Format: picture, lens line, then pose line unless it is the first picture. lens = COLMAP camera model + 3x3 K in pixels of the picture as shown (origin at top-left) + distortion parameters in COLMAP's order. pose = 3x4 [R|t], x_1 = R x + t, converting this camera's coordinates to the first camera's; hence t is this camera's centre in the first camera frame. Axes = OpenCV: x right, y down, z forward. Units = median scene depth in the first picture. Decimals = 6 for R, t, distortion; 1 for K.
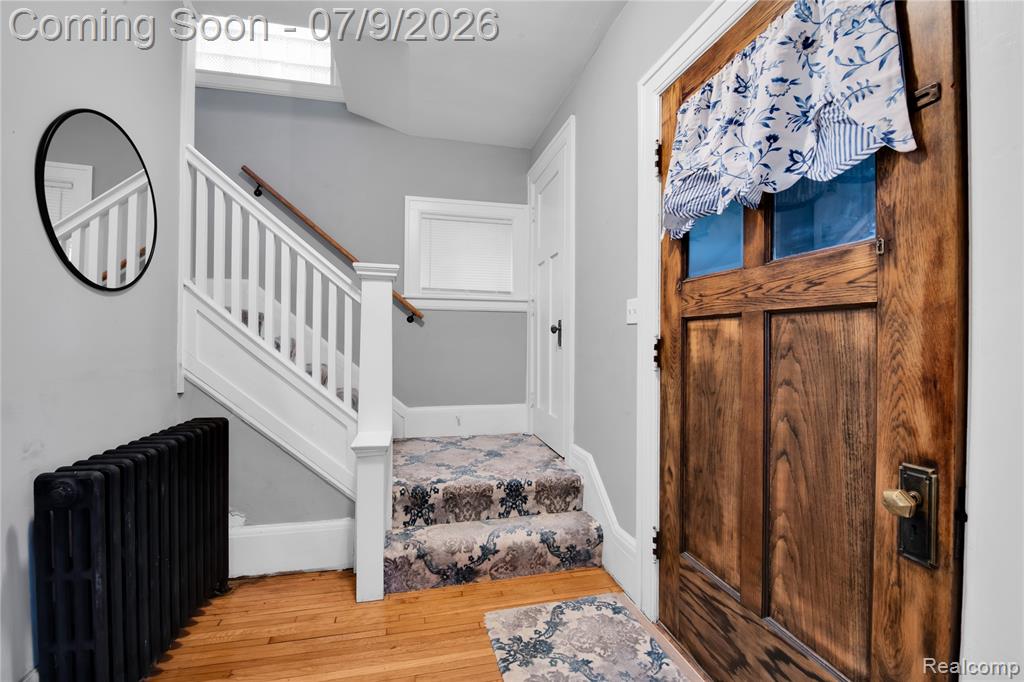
lens RADIAL K [[420.1, 0, 507.5], [0, 420.1, 342.7], [0, 0, 1]] dist [-0.001253, -0.004686]
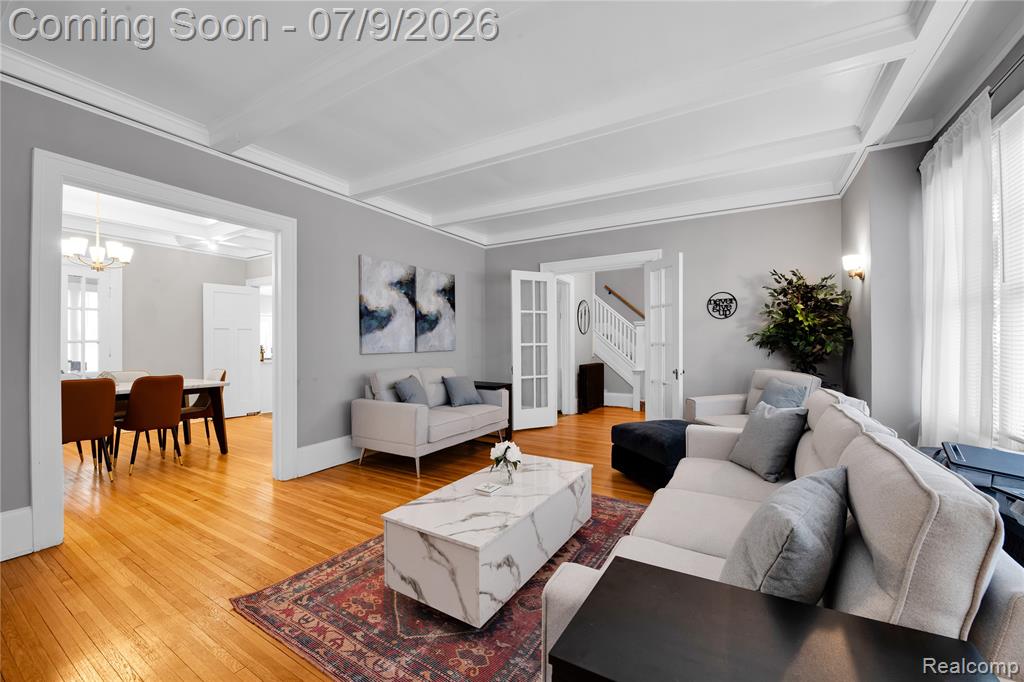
lens RADIAL K [[420.1, 0, 507.5], [0, 420.1, 342.7], [0, 0, 1]] dist [-0.001253, -0.004686]
pose [[0.703953, -0.010464, -0.710170, 1.461669], [0.003202, 0.999928, -0.011559, 0.020688], [0.710240, 0.005863, 0.703935, -2.356930]]
